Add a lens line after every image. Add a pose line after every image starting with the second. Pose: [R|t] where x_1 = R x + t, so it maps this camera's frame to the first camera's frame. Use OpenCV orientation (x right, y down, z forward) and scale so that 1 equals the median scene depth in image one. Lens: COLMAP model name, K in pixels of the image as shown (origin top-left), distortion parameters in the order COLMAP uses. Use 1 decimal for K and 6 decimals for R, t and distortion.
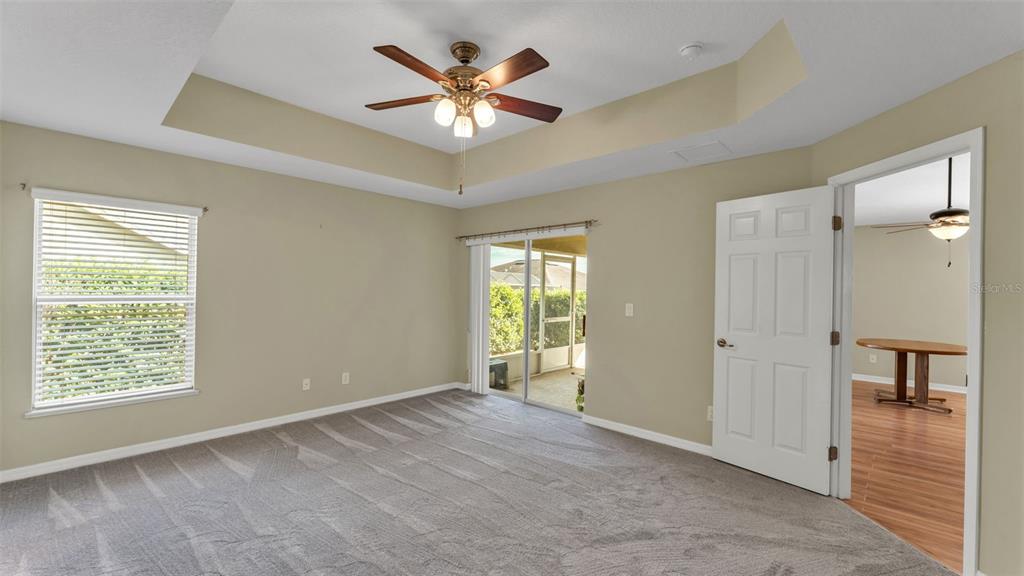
lens RADIAL K [[409.8, 0, 512.4], [0, 409.8, 285.5], [0, 0, 1]] dist [0.000511, 0.000078]
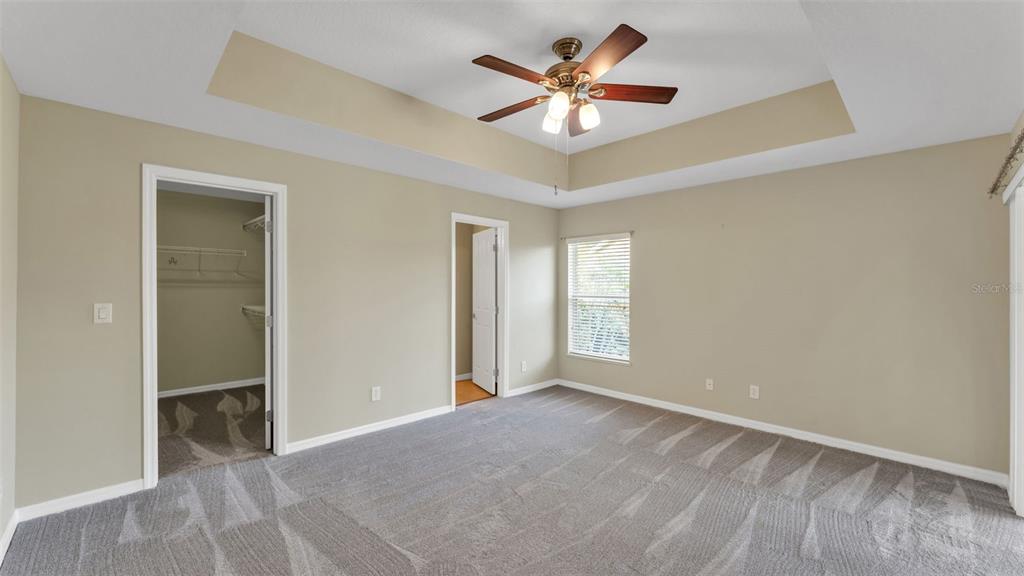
lens RADIAL K [[409.8, 0, 512.4], [0, 409.8, 285.5], [0, 0, 1]] dist [0.000511, 0.000078]
pose [[-0.046486, -0.018687, -0.998744, 0.593158], [0.003615, 0.999815, -0.018875, 0.015046], [0.998912, -0.004488, -0.046410, 0.619454]]
